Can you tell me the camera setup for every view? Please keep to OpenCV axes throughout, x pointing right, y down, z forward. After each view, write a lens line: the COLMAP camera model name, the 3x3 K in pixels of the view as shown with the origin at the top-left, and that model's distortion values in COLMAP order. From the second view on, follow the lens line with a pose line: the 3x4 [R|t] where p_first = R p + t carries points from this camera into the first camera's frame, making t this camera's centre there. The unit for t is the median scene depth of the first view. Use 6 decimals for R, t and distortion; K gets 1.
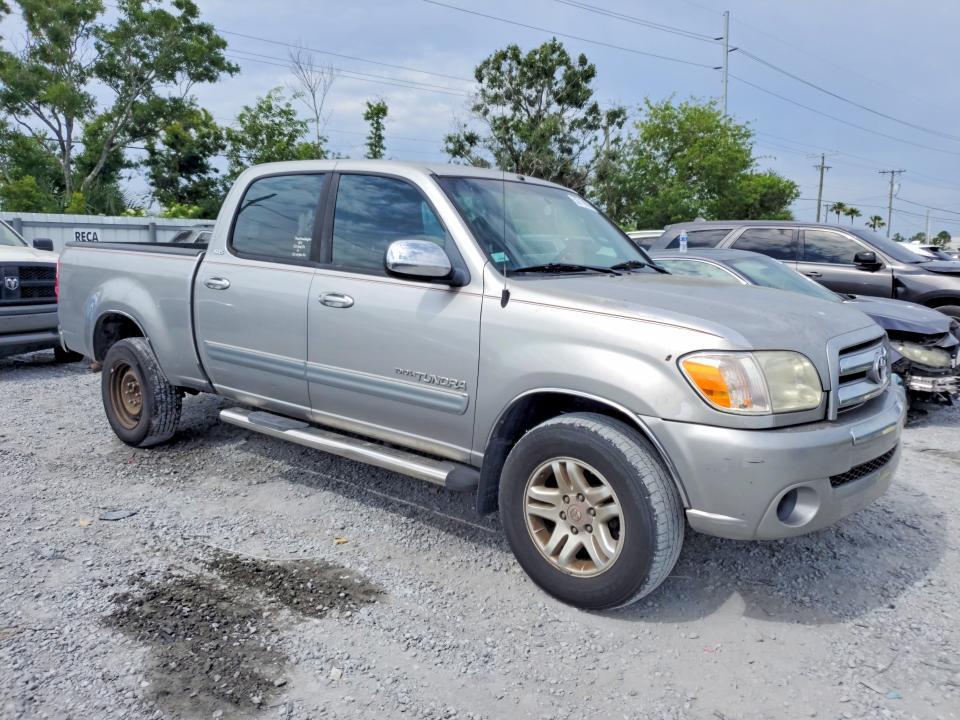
lens RADIAL K [[763.7, 0, 480.0], [0, 763.7, 360.0], [0, 0, 1]] dist [0.046190, 0.003843]
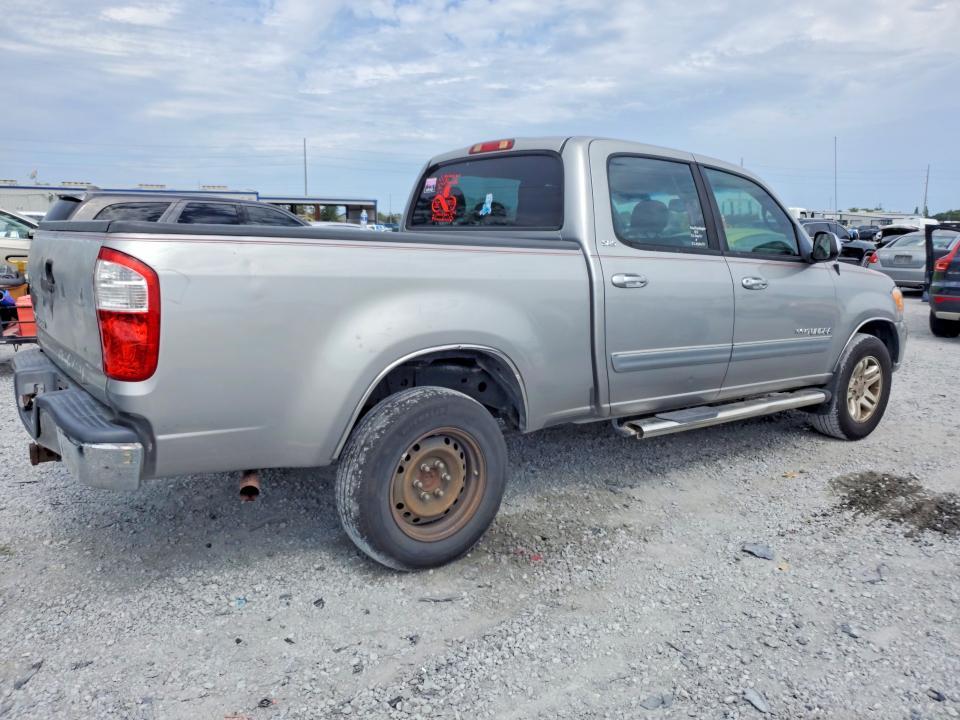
lens RADIAL K [[763.7, 0, 480.0], [0, 763.7, 360.0], [0, 0, 1]] dist [0.046190, 0.003843]
pose [[0.233011, -0.180353, 0.955604, -1.308408], [0.124768, 0.980075, 0.154549, -0.181536], [-0.964437, 0.083217, 0.250870, 1.048059]]
